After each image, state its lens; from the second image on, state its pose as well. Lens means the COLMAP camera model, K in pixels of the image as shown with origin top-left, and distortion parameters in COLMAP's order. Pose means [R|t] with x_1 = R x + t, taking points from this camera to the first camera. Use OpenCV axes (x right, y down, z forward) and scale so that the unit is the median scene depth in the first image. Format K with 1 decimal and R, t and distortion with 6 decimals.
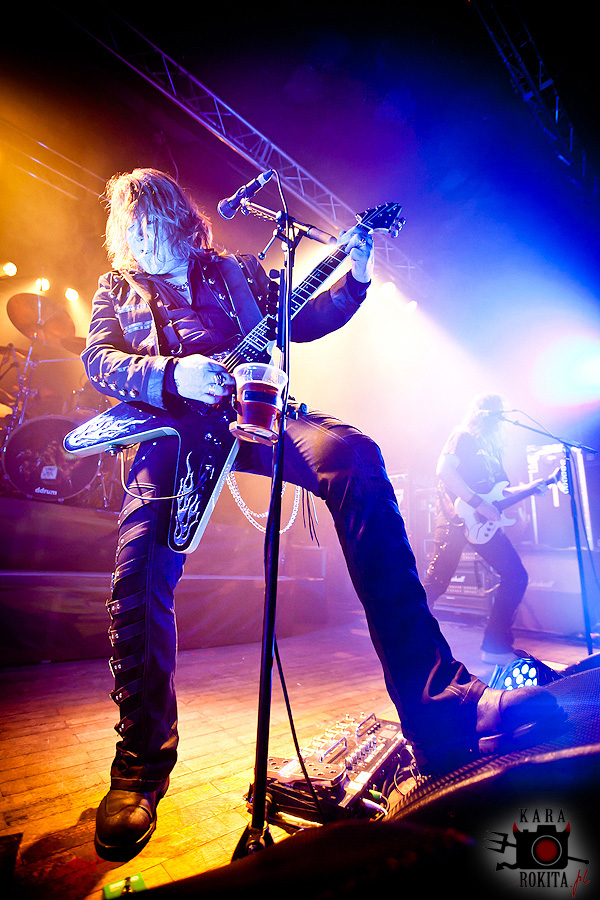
lens RADIAL K [[425.0, 0, 301.8], [0, 425.0, 452.3], [0, 0, 1]] dist [-0.018160, 0.002251]
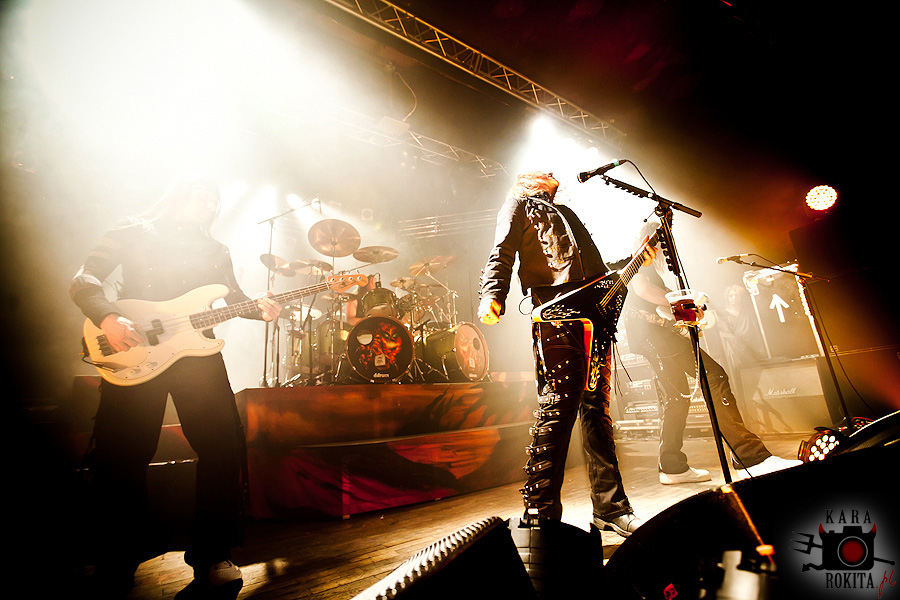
lens RADIAL K [[425.0, 0, 435.3], [0, 425.0, 305.3], [0, 0, 1]] dist [-0.018160, 0.002251]
pose [[0.985356, -0.155839, -0.069195, -0.711650], [0.156303, 0.987708, 0.001310, -0.203899], [0.068141, -0.012106, 0.997602, -0.589843]]
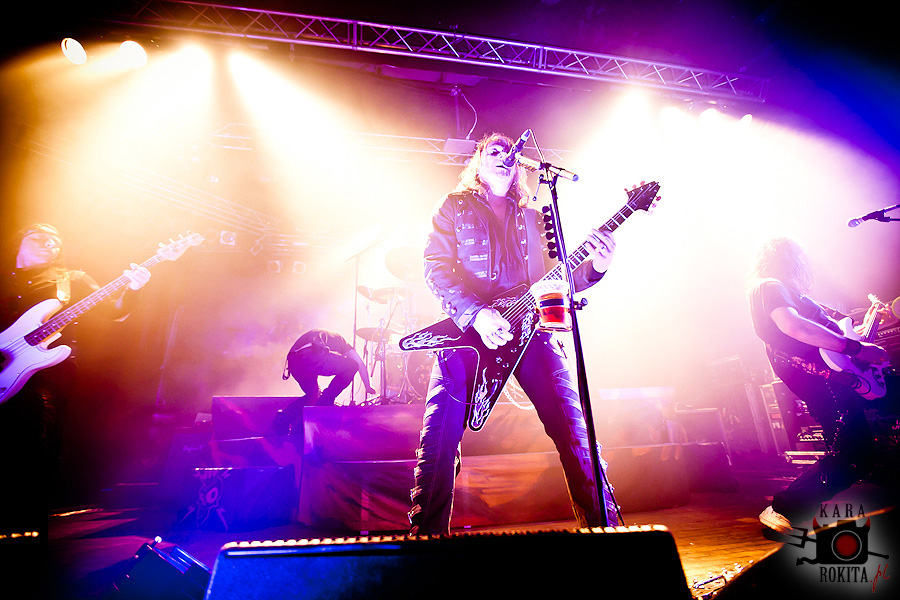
lens RADIAL K [[425.0, 0, 449.8], [0, 425.0, 306.3], [0, 0, 1]] dist [-0.018160, 0.002251]
pose [[0.853804, -0.249224, -0.457063, 0.161181], [0.219410, 0.968446, -0.118204, -0.016125], [0.472100, 0.000639, 0.881545, -0.261225]]
